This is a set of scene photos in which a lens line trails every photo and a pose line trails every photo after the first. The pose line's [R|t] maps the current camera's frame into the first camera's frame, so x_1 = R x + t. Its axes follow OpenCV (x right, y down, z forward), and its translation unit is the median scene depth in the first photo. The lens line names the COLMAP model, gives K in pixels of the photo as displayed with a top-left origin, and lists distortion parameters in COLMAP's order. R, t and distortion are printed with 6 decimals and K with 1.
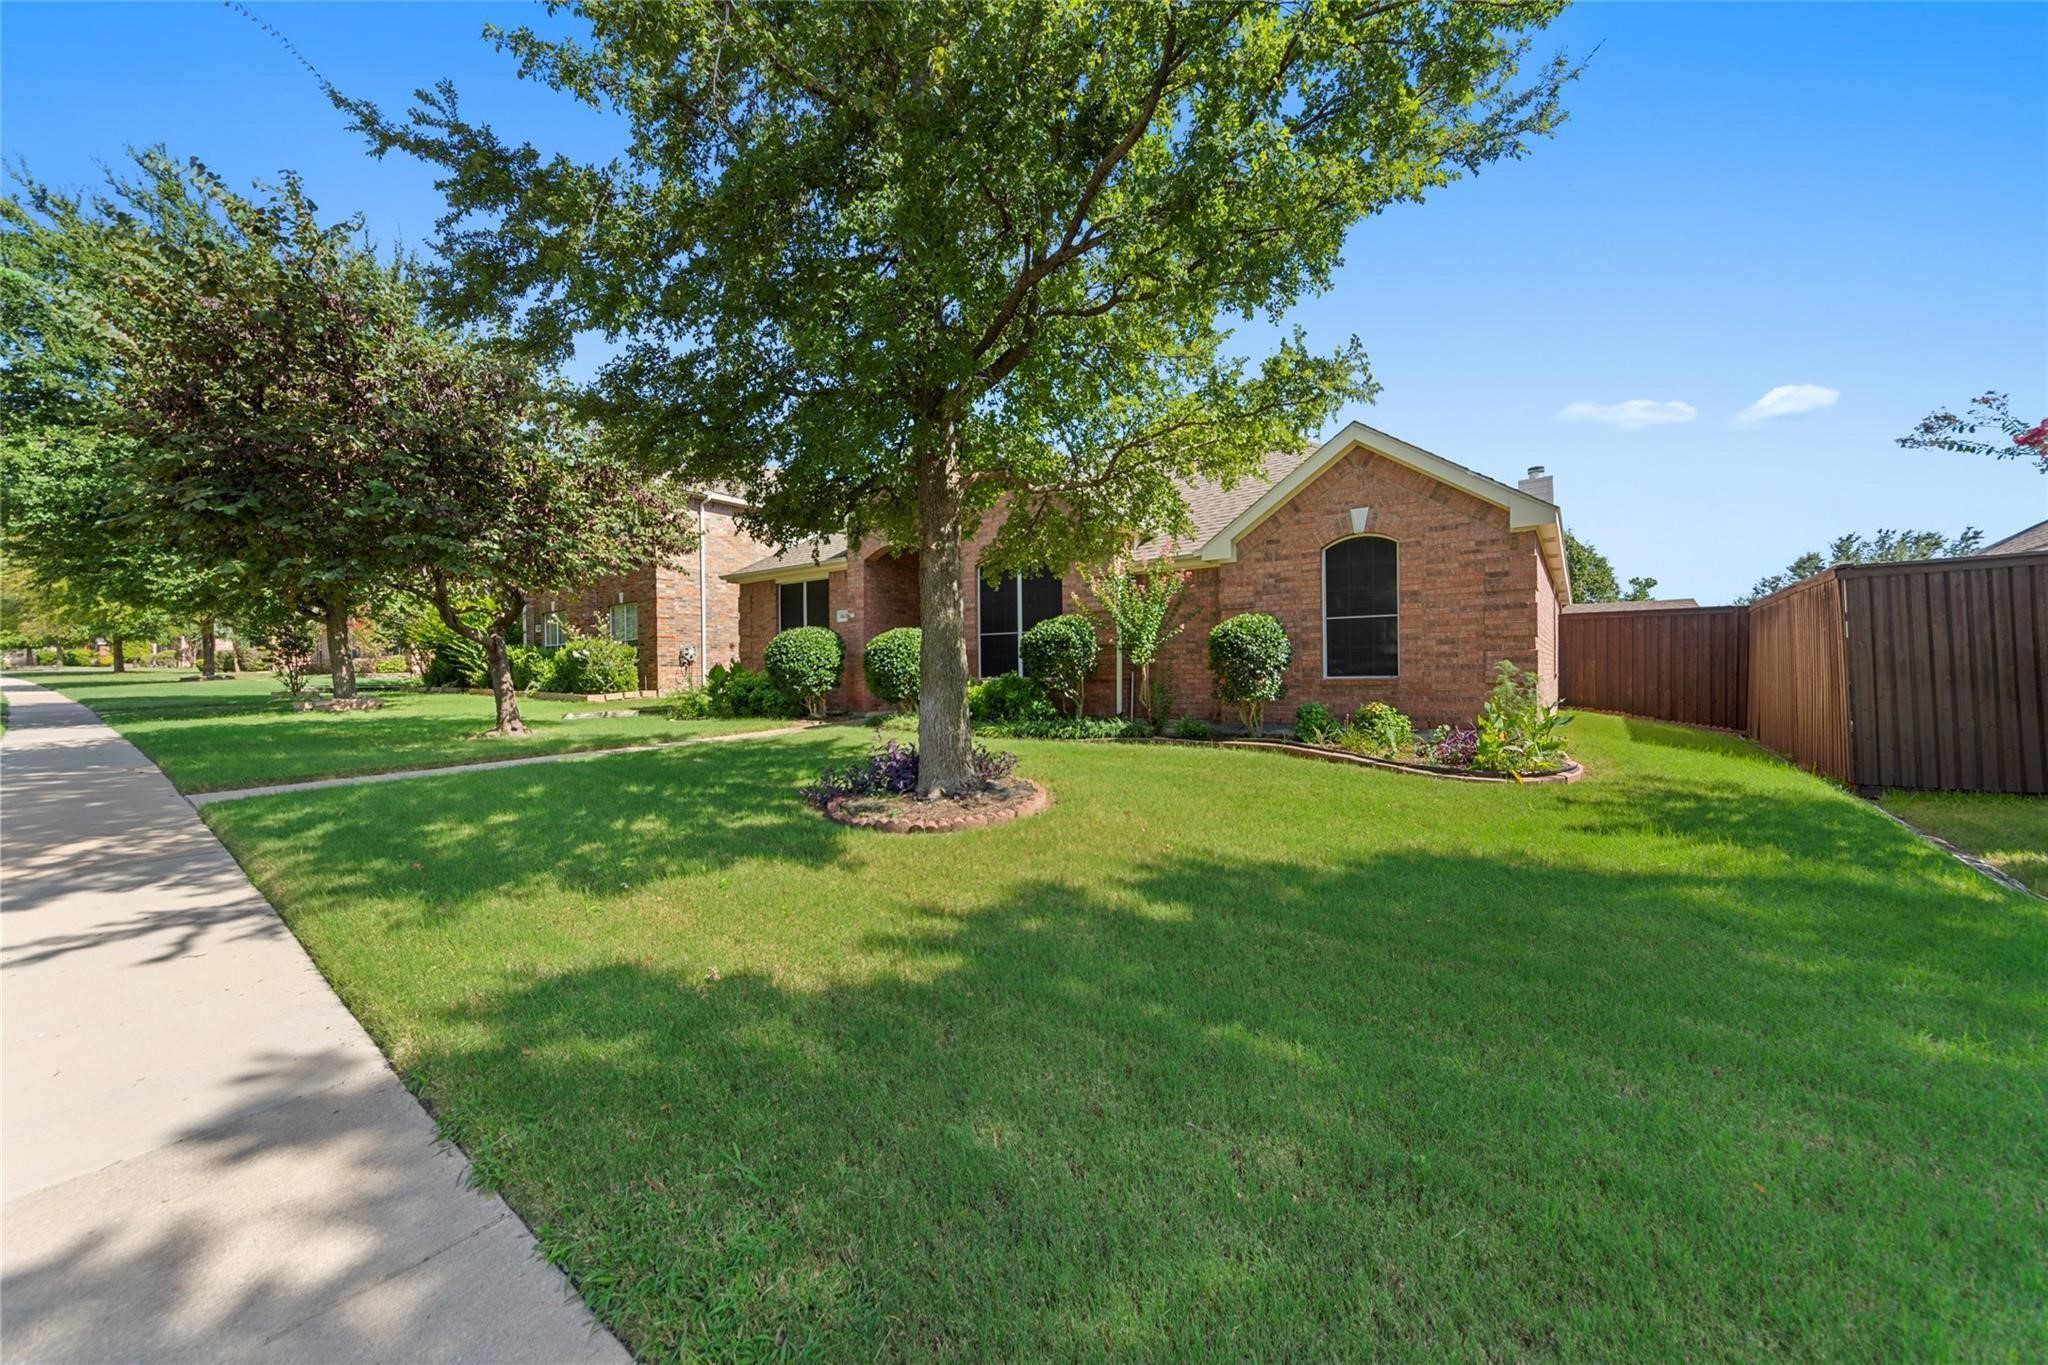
lens RADIAL K [[747.7, 0, 1025.8], [0, 747.7, 672.2], [0, 0, 1]] dist [0.000240, -0.000150]
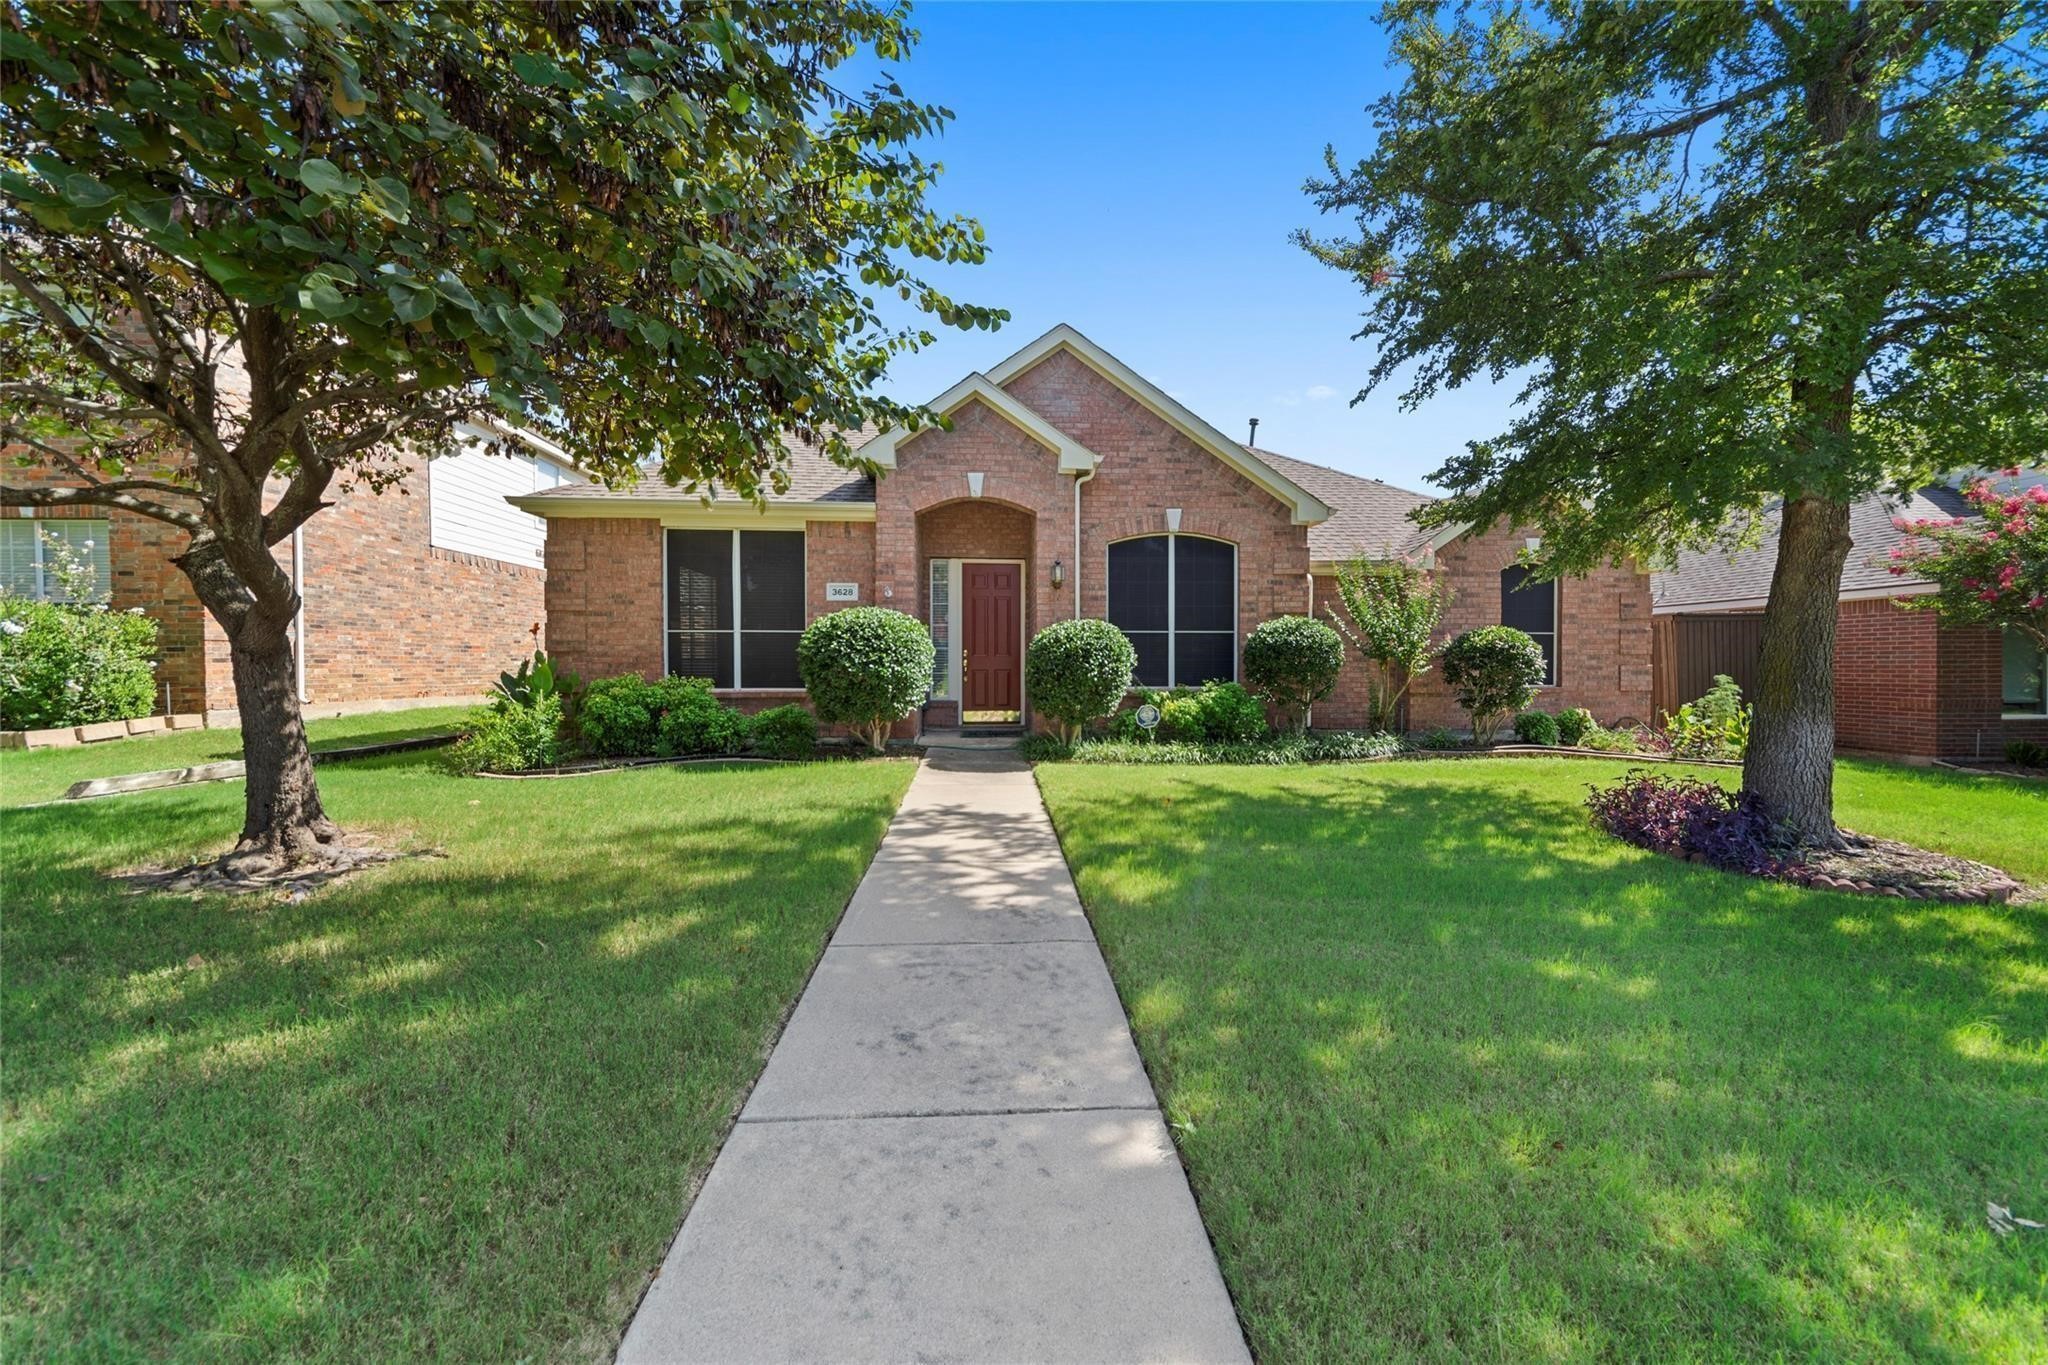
lens RADIAL K [[747.7, 0, 1025.8], [0, 747.7, 672.2], [0, 0, 1]] dist [0.000240, -0.000150]
pose [[0.752804, 0.001093, 0.658243, -0.480930], [-0.006363, 0.999964, 0.005617, -0.008785], [-0.658214, -0.008417, 0.752784, 0.352082]]
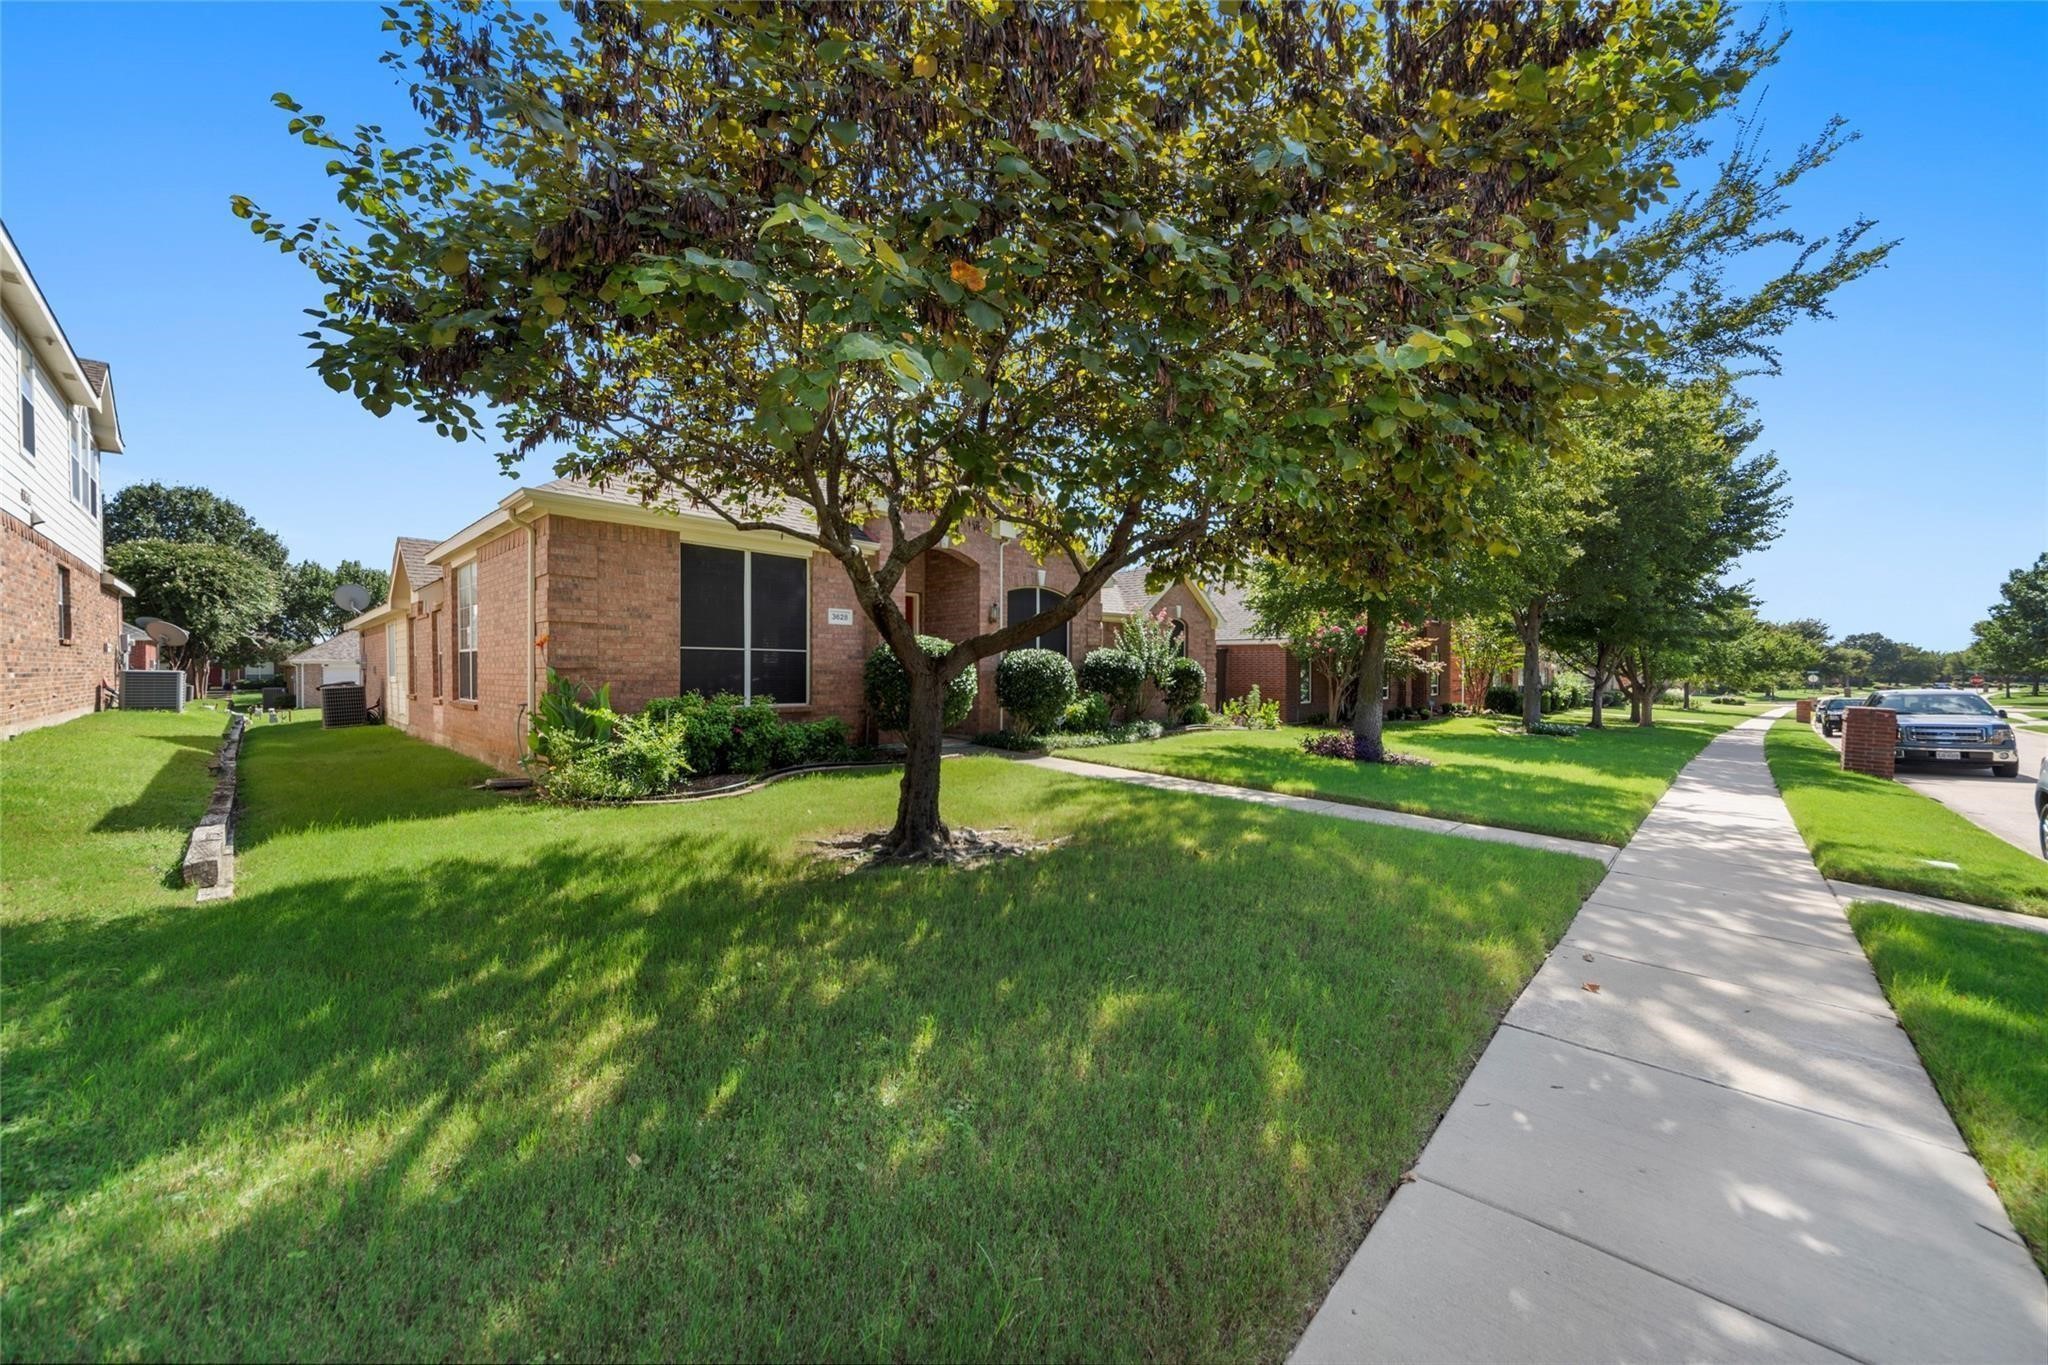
lens RADIAL K [[747.7, 0, 1025.8], [0, 747.7, 672.2], [0, 0, 1]] dist [0.000240, -0.000150]
pose [[0.102695, 0.016354, 0.994578, -0.826003], [0.002948, 0.999855, -0.016745, -0.007596], [-0.994709, 0.004652, 0.102632, 0.647763]]
